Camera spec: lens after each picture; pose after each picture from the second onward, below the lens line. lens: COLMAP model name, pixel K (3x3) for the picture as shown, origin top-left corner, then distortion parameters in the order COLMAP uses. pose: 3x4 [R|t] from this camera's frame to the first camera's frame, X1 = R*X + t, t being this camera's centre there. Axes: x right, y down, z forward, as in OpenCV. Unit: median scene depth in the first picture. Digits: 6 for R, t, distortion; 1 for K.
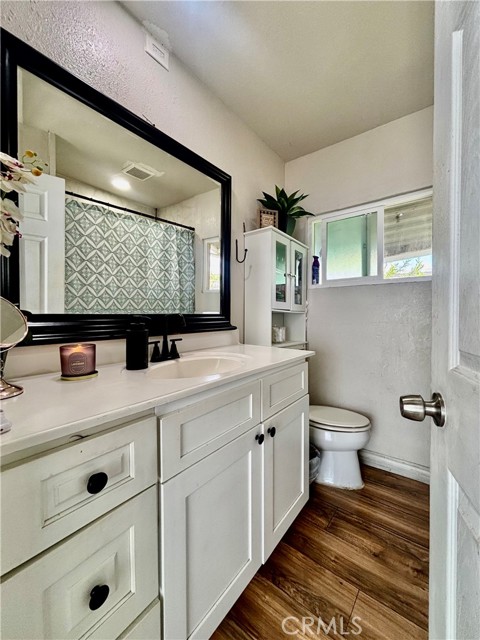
lens RADIAL K [[258.1, 0, 239.8], [0, 258.1, 316.9], [0, 0, 1]] dist [-0.006370, 0.001563]
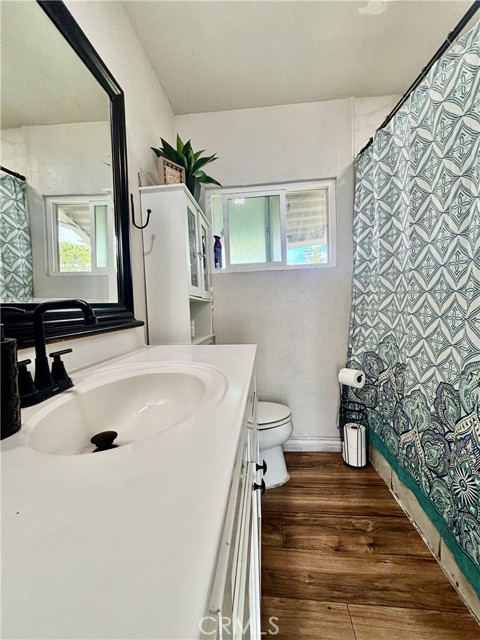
lens RADIAL K [[258.1, 0, 239.4], [0, 258.1, 319.0], [0, 0, 1]] dist [-0.006370, 0.001563]
pose [[0.840726, -0.056209, 0.538535, -0.152390], [0.036466, 0.998217, 0.047259, 0.007852], [-0.540231, -0.020093, 0.841277, 0.256818]]
